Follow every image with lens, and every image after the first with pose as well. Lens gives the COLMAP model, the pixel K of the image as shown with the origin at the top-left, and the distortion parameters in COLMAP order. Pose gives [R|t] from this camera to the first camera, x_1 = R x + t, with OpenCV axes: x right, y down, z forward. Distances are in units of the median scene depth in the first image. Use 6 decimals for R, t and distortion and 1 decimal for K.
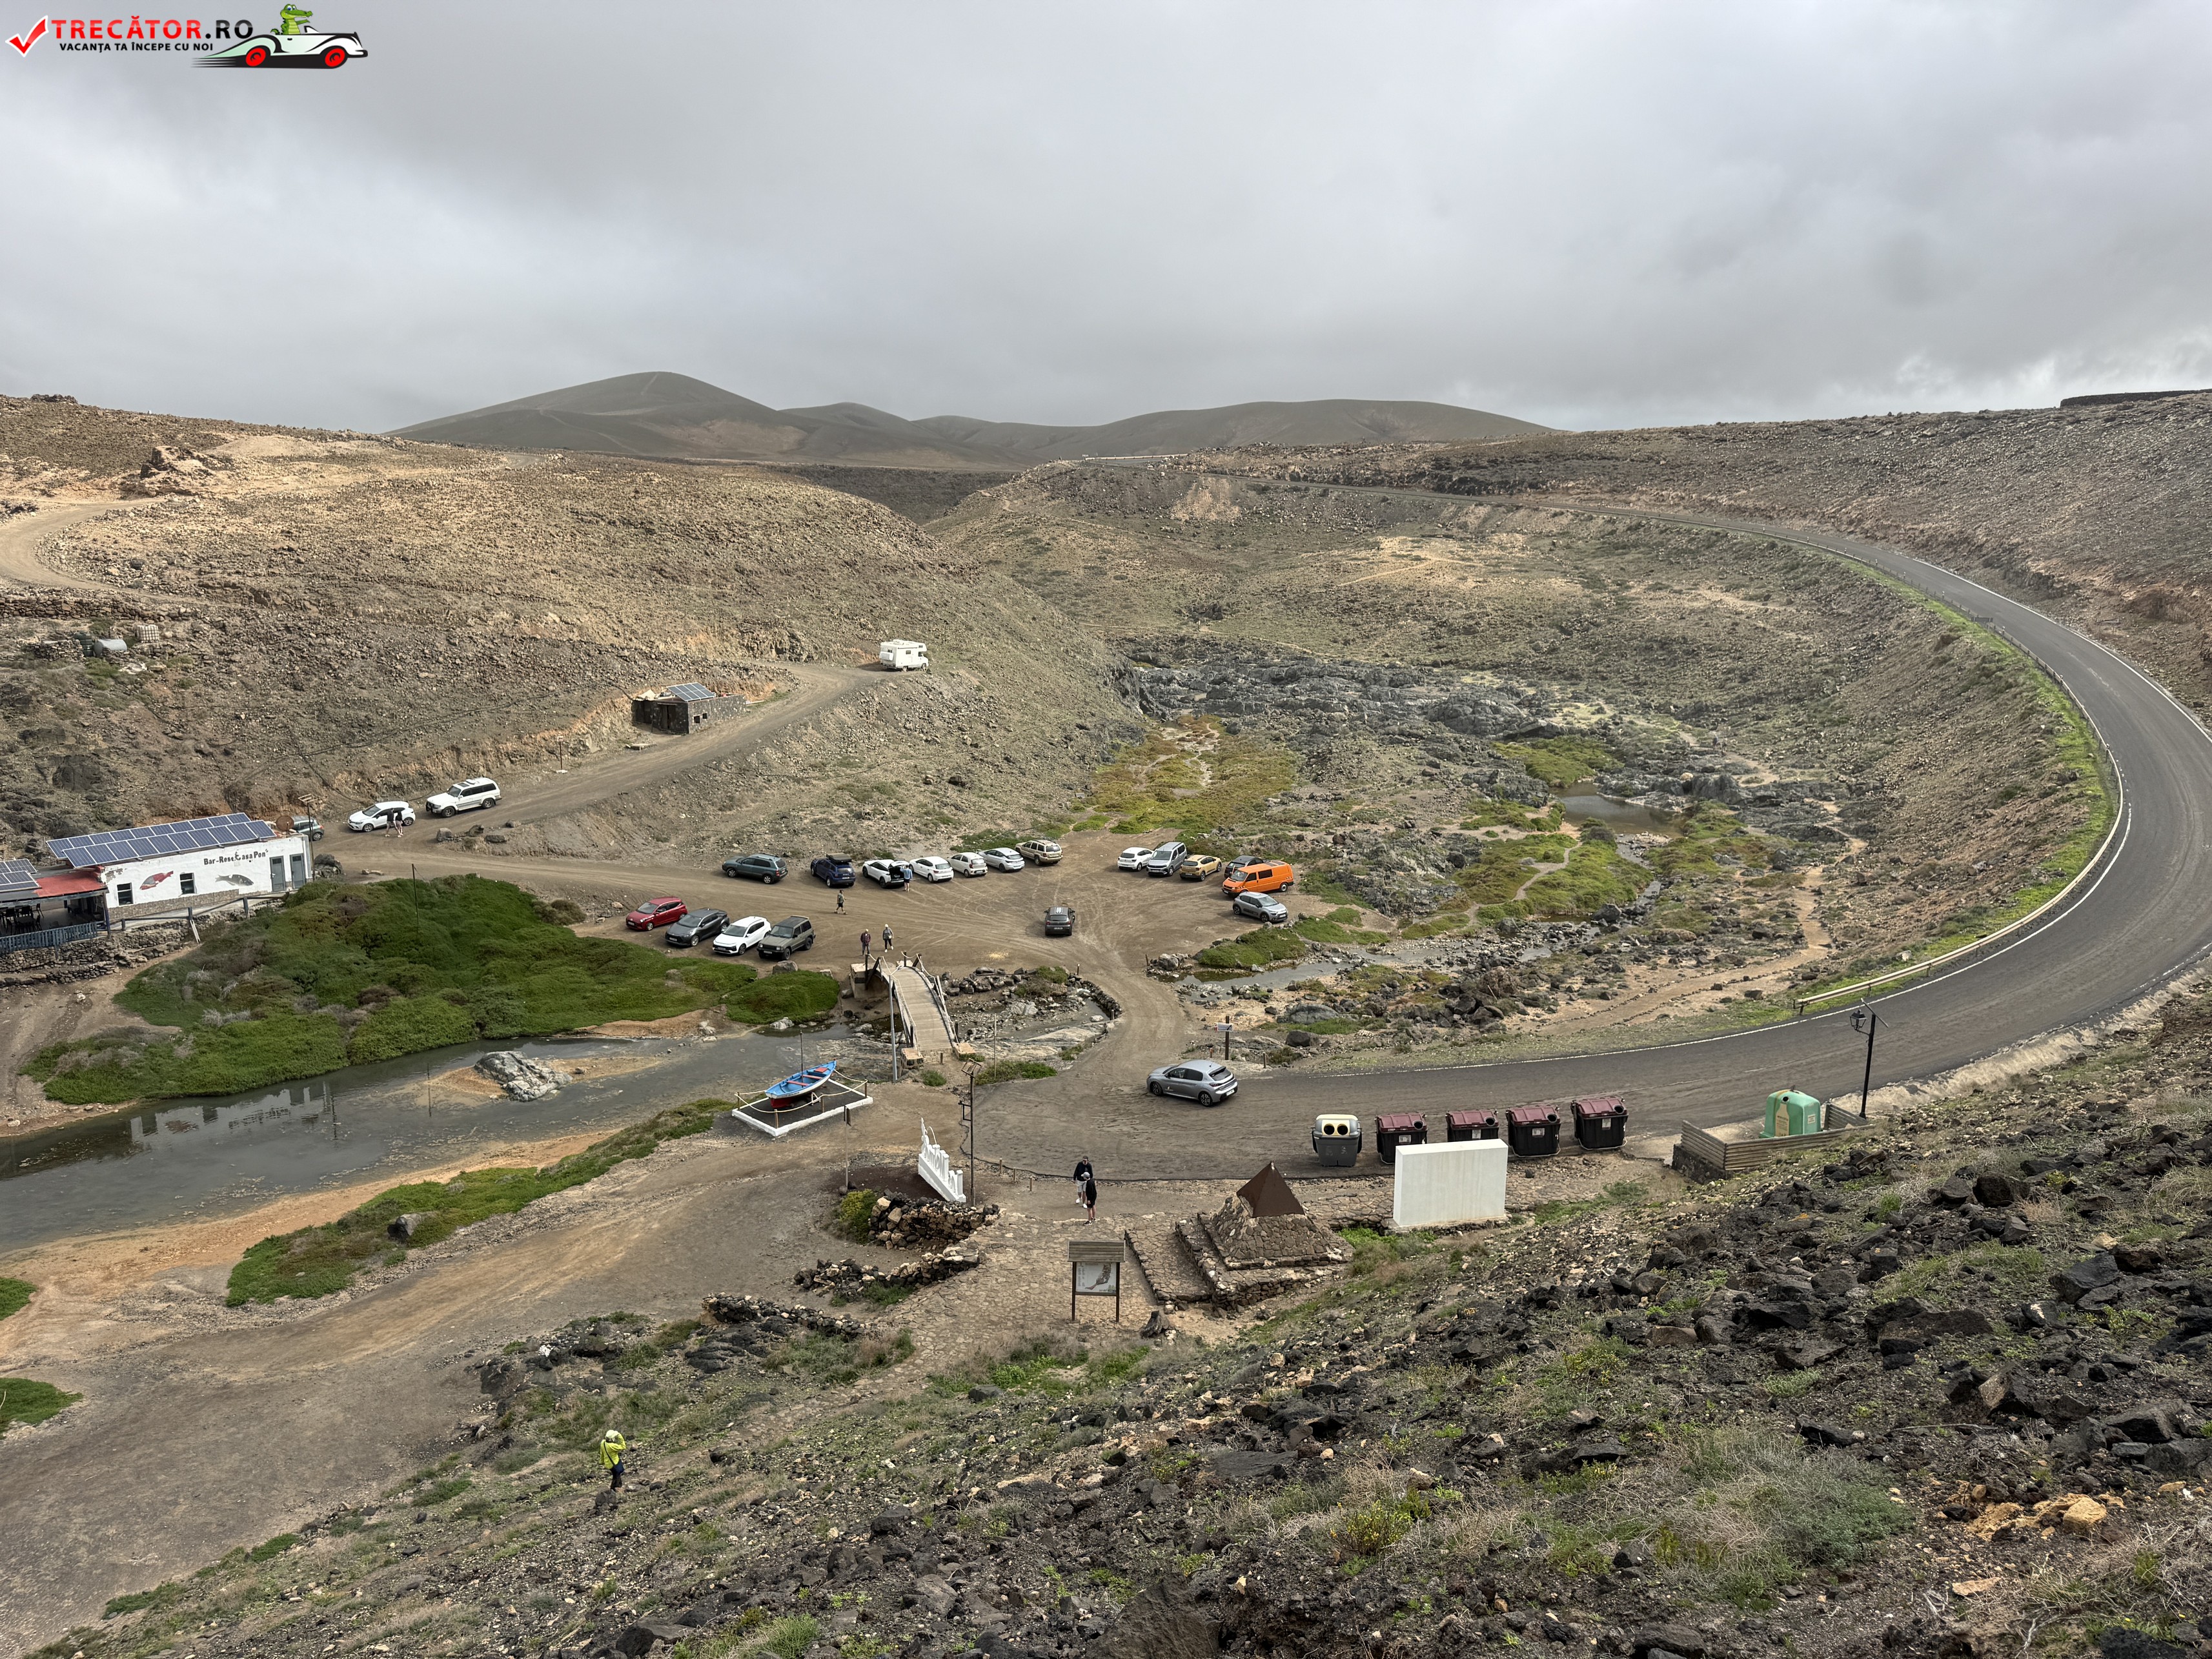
lens RADIAL K [[1544.6, 0, 1104.1], [0, 1544.6, 820.7], [0, 0, 1]] dist [0.087045, -0.099762]
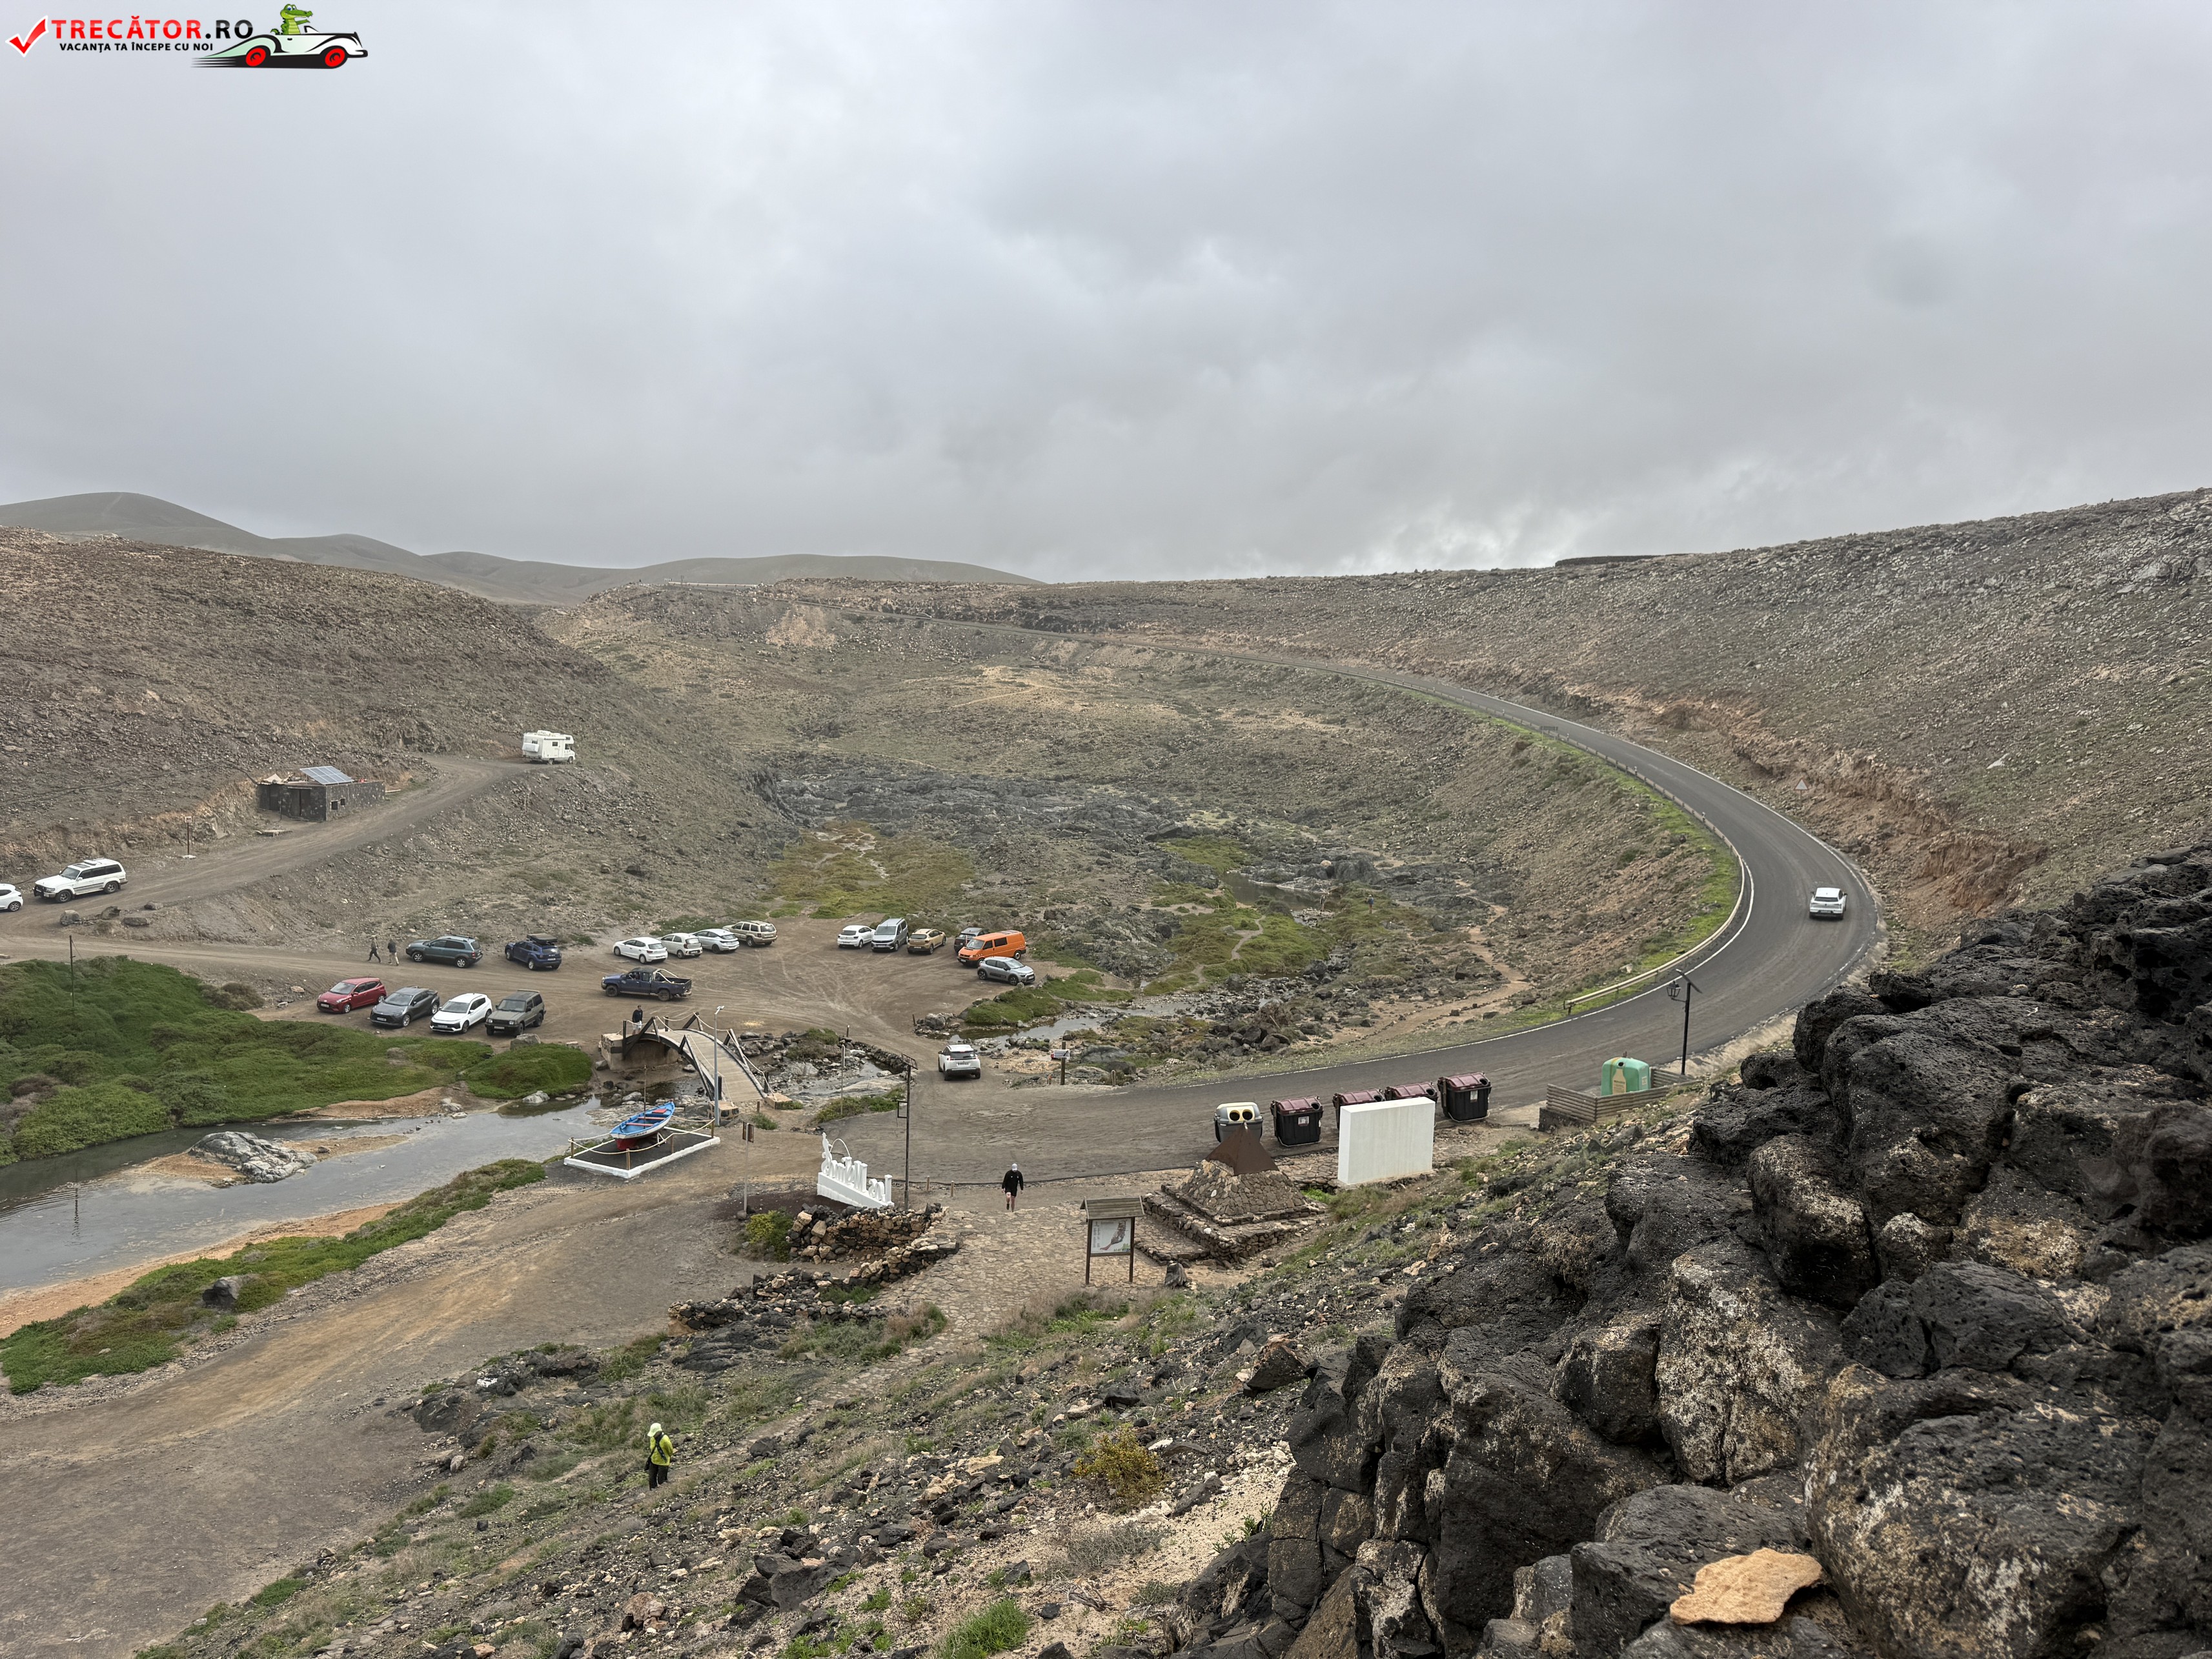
lens RADIAL K [[1544.6, 0, 1080.9], [0, 1544.6, 821.6], [0, 0, 1]] dist [0.087045, -0.099762]
pose [[0.961322, -0.002138, 0.275420, -0.092837], [0.028553, 0.995356, -0.091932, 0.038429], [-0.273945, 0.096240, 0.956918, 0.011995]]
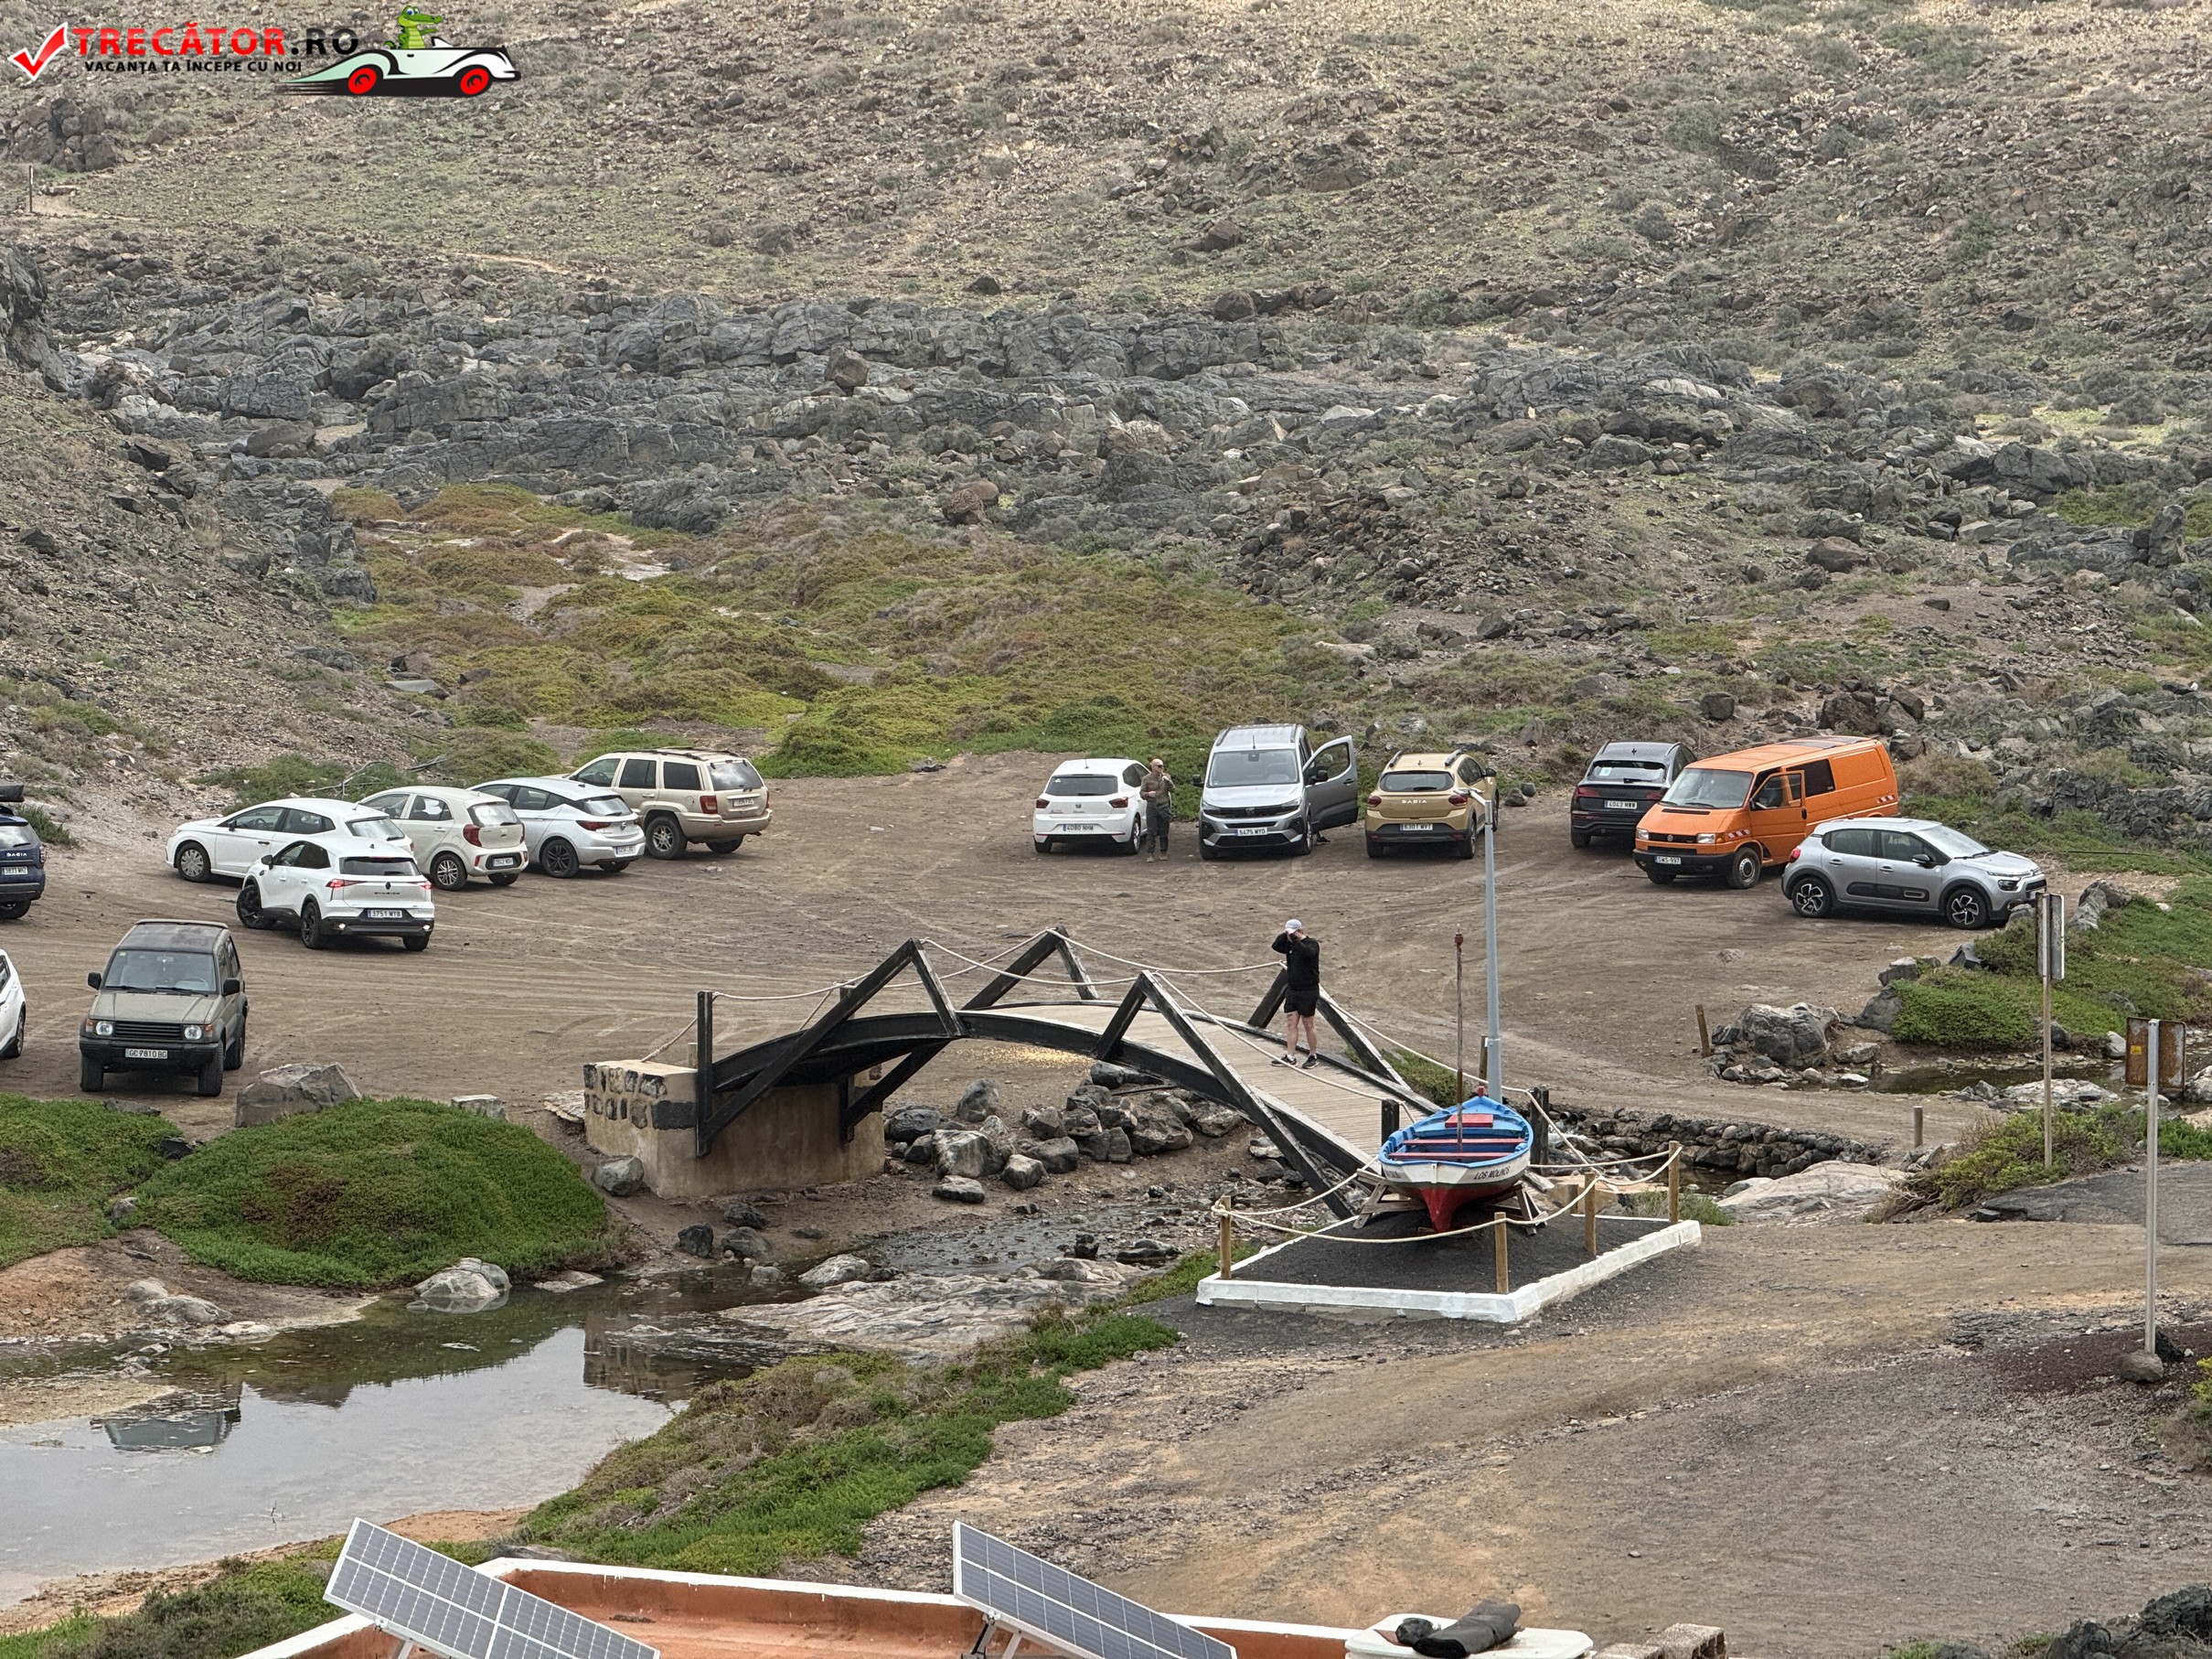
lens RADIAL K [[7753.3, 0, 958.8], [0, 7753.3, 826.6], [0, 0, 1]] dist [0.237625, 0.000000]
pose [[0.946330, -0.038209, 0.320937, -0.299072], [0.067388, 0.994490, -0.080305, 0.097083], [-0.316100, 0.097622, 0.943690, -0.044915]]
